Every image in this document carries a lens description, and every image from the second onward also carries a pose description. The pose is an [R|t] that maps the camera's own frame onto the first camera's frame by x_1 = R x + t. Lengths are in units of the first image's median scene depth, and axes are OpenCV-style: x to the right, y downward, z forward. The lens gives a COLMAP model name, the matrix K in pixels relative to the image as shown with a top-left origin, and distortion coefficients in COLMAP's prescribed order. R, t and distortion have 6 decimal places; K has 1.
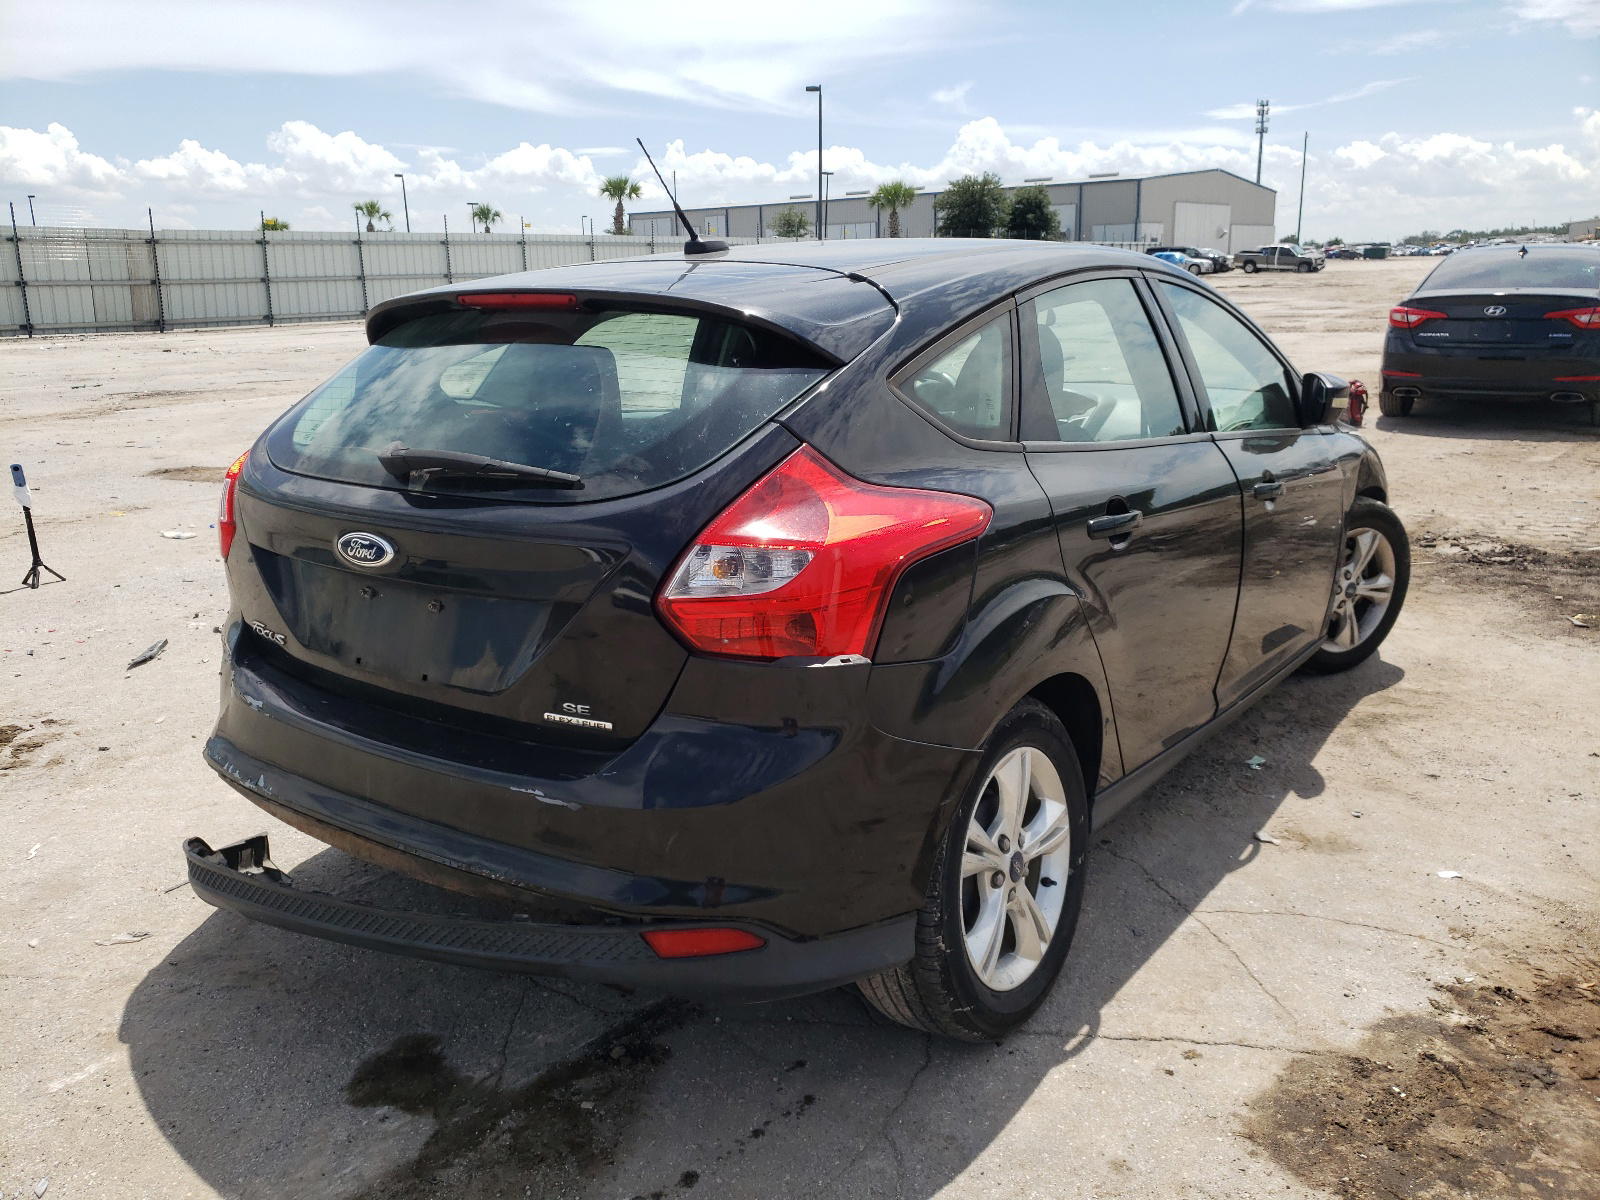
lens RADIAL K [[1321.6, 0, 750.6], [0, 1321.6, 602.0], [0, 0, 1]] dist [0.029104, -0.002467]
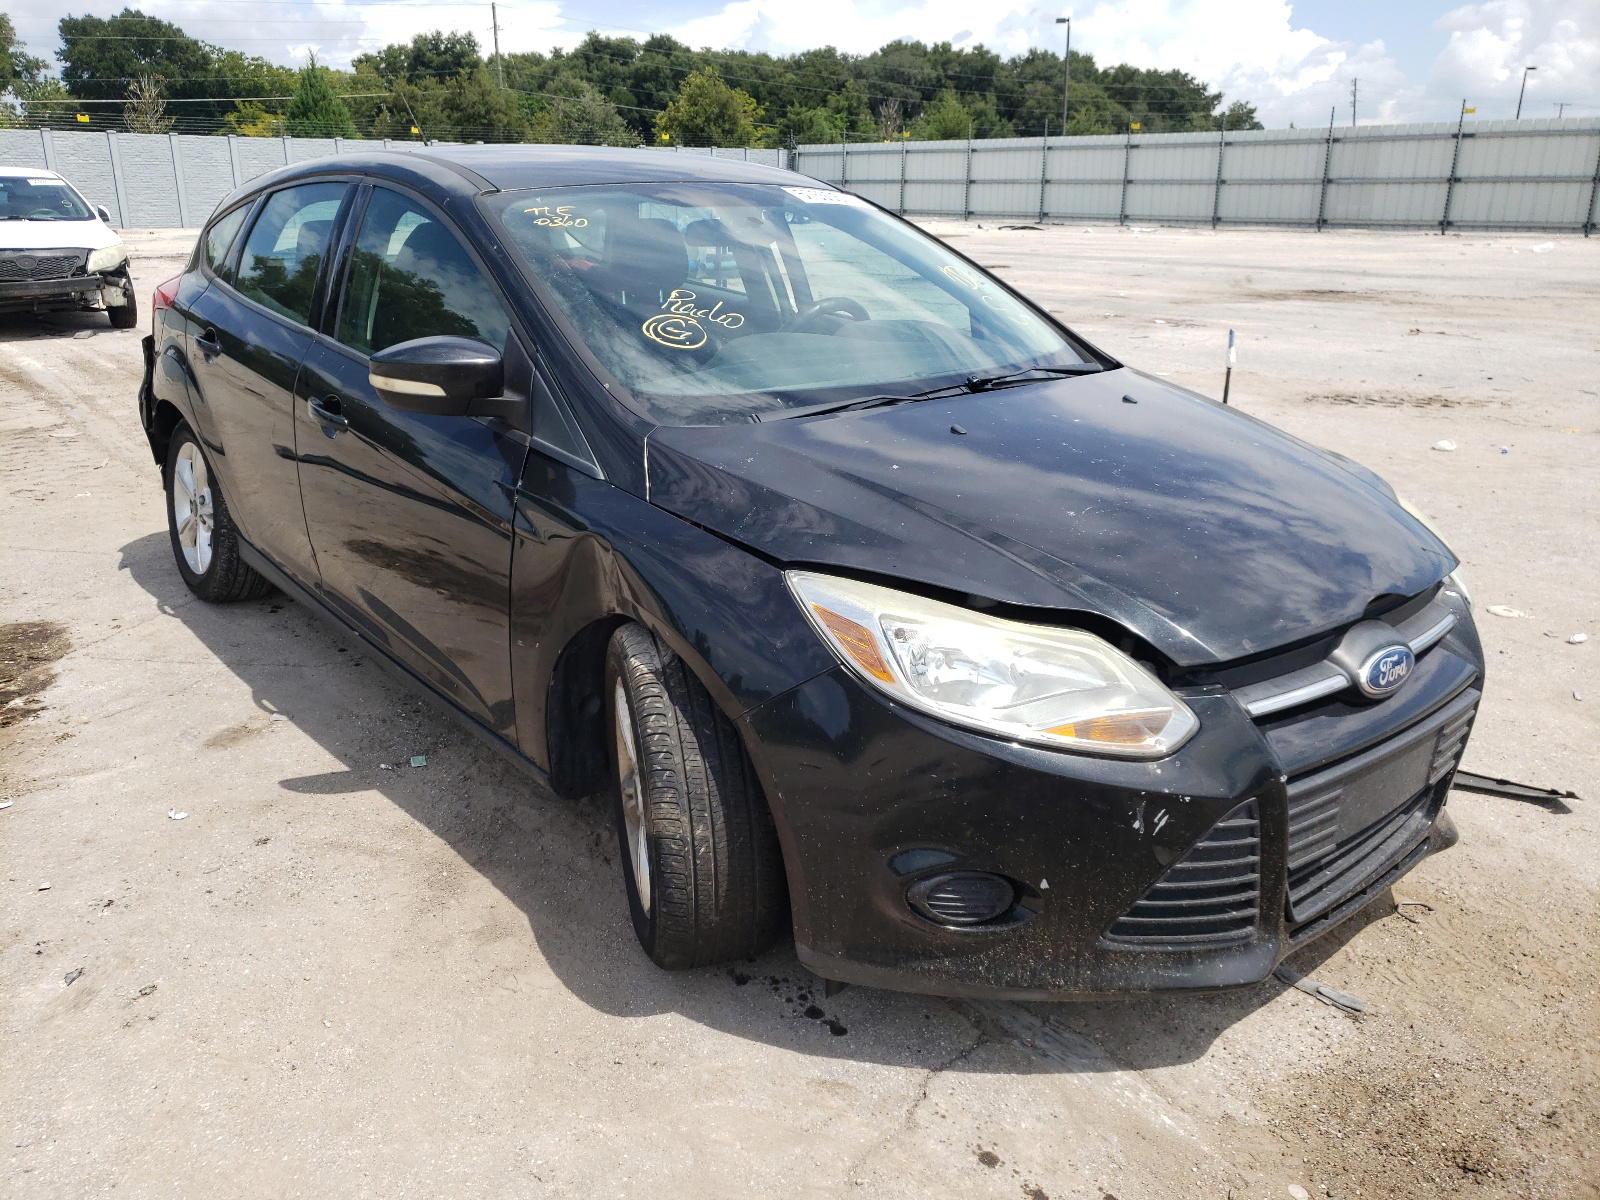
lens RADIAL K [[1321.6, 0, 799.7], [0, 1321.6, 598.6], [0, 0, 1]] dist [0.029104, -0.002467]
pose [[-0.267770, 0.303900, -0.914300, 0.740475], [-0.229365, 0.901565, 0.366841, -0.243836], [0.935783, 0.307938, -0.171708, 0.931873]]
